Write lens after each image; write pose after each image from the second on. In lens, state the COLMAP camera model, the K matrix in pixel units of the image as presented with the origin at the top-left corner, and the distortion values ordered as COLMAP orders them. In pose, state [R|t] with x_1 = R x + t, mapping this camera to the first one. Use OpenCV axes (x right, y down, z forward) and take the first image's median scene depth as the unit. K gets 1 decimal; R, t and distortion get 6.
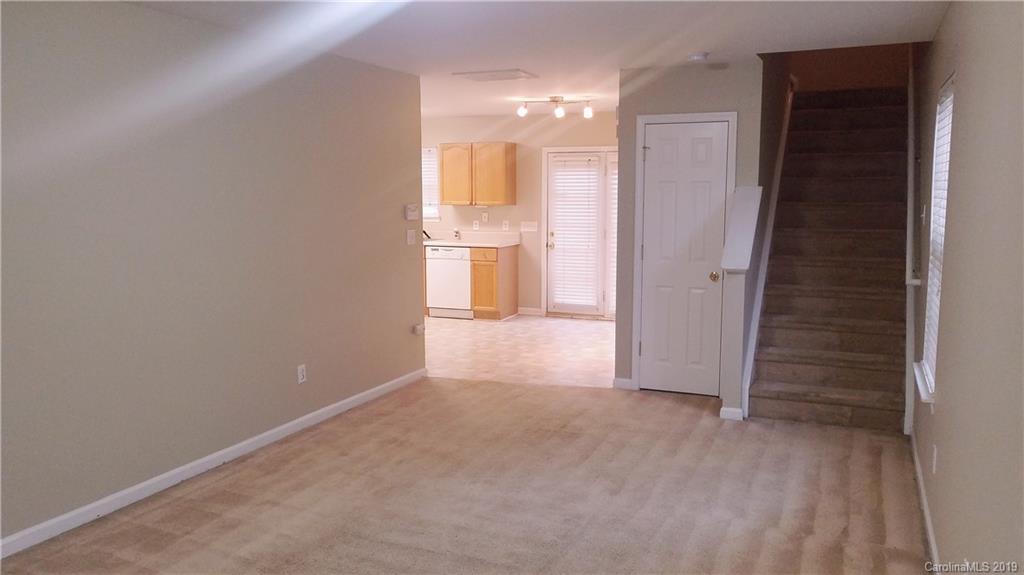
lens RADIAL K [[790.3, 0, 512.2], [0, 790.3, 289.4], [0, 0, 1]] dist [-0.027997, -0.003689]
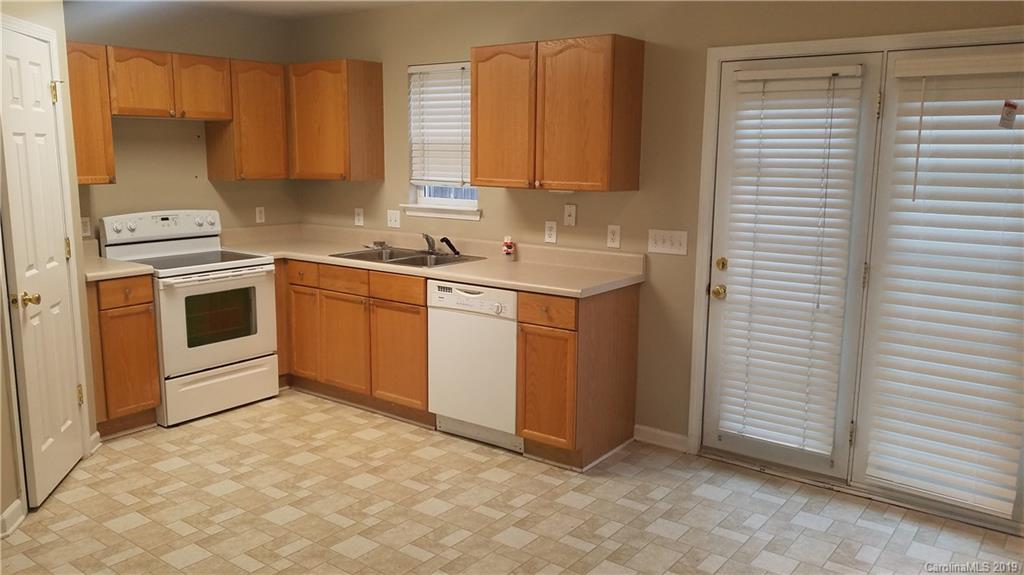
lens RADIAL K [[790.3, 0, 507.1], [0, 790.3, 282.2], [0, 0, 1]] dist [-0.027997, -0.003689]
pose [[0.976033, 0.046904, -0.212506, 0.028777], [-0.042238, 0.998758, 0.026446, -0.066318], [0.213482, -0.016837, 0.976802, 0.576054]]
